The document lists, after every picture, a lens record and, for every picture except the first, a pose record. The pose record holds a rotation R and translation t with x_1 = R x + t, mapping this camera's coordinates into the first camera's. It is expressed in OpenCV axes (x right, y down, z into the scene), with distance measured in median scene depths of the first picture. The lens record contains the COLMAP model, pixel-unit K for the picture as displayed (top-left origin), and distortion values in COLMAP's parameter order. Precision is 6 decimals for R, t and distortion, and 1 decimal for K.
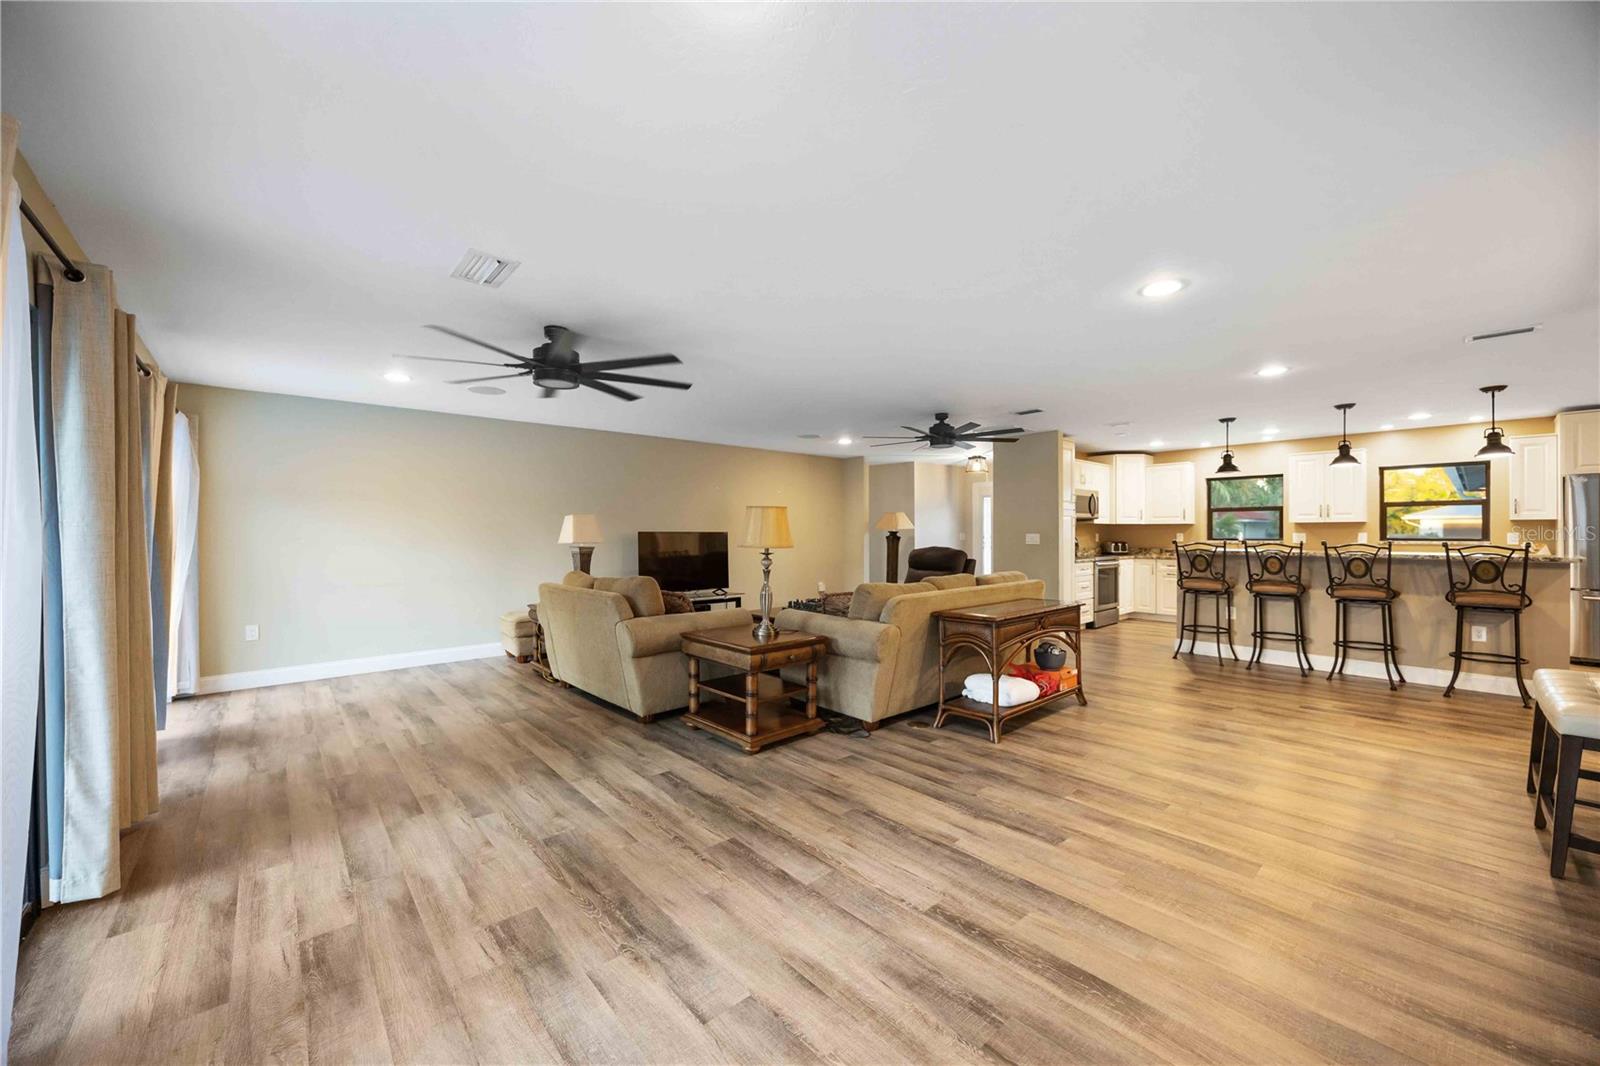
lens RADIAL K [[635.9, 0, 900.5], [0, 635.9, 532.7], [0, 0, 1]] dist [-0.001169, 0.000022]
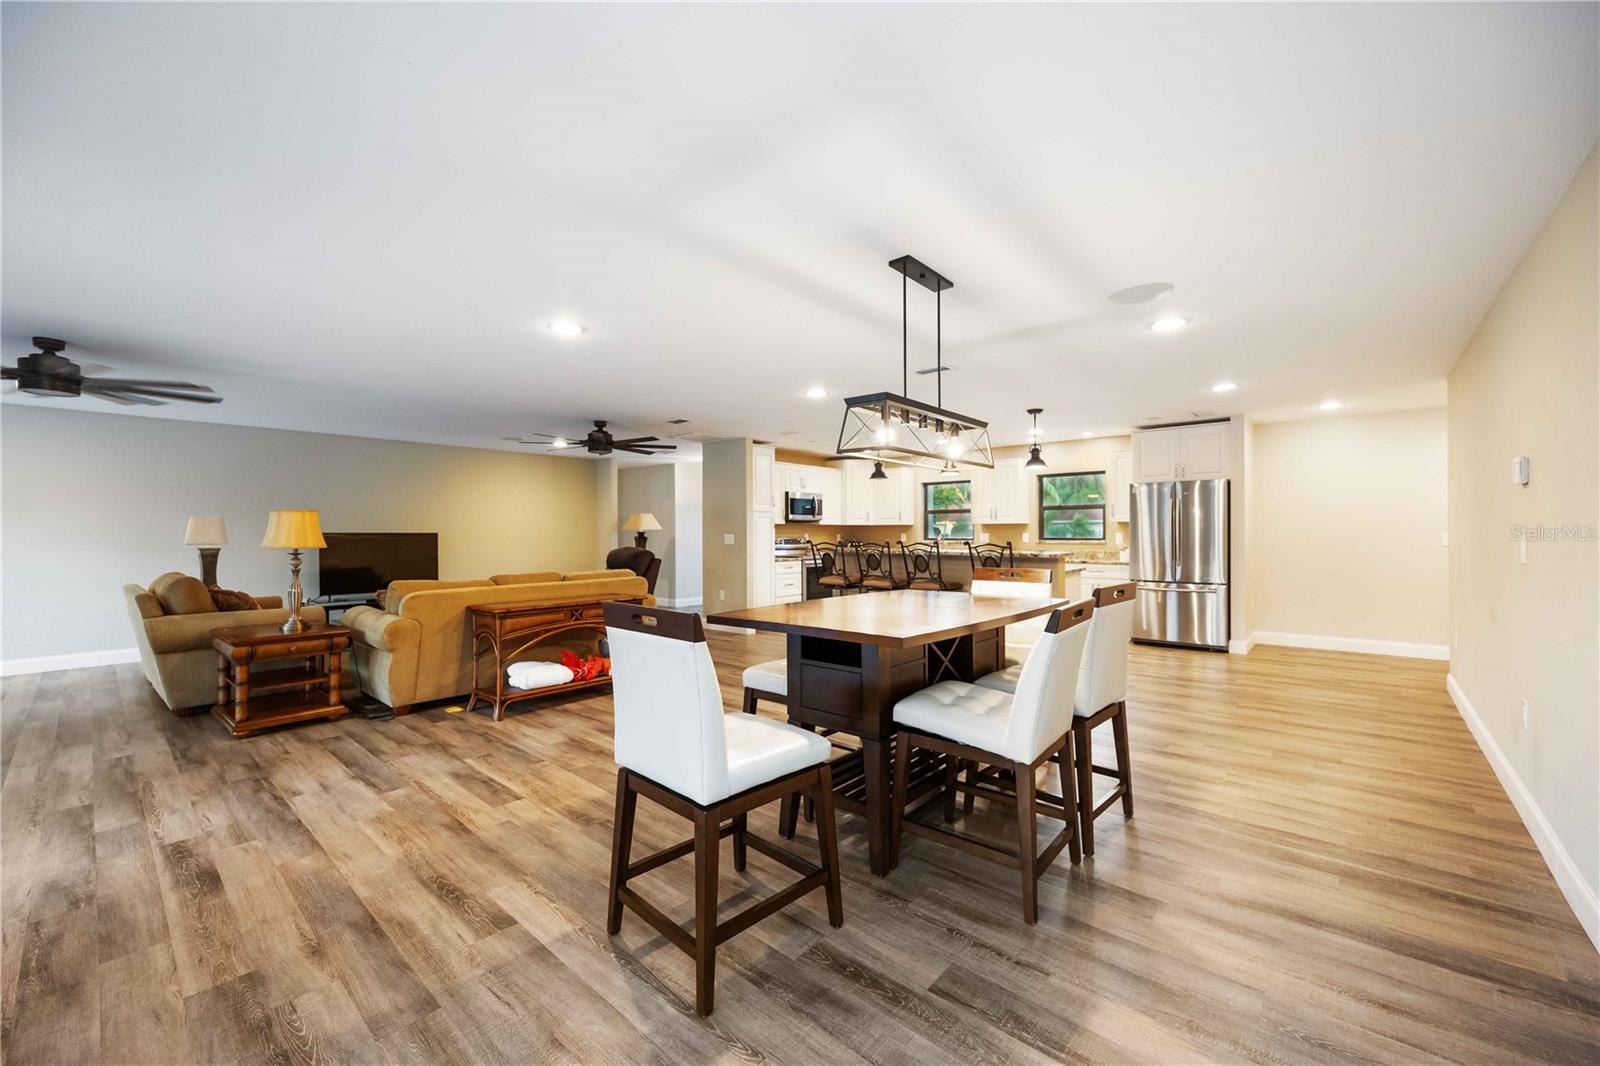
lens RADIAL K [[635.9, 0, 807.8], [0, 635.9, 533.1], [0, 0, 1]] dist [-0.001169, 0.000022]
pose [[0.992767, -0.001320, 0.120047, 0.601716], [0.001362, 0.999999, -0.000264, -0.000726], [-0.120046, 0.000426, 0.992768, -0.193835]]
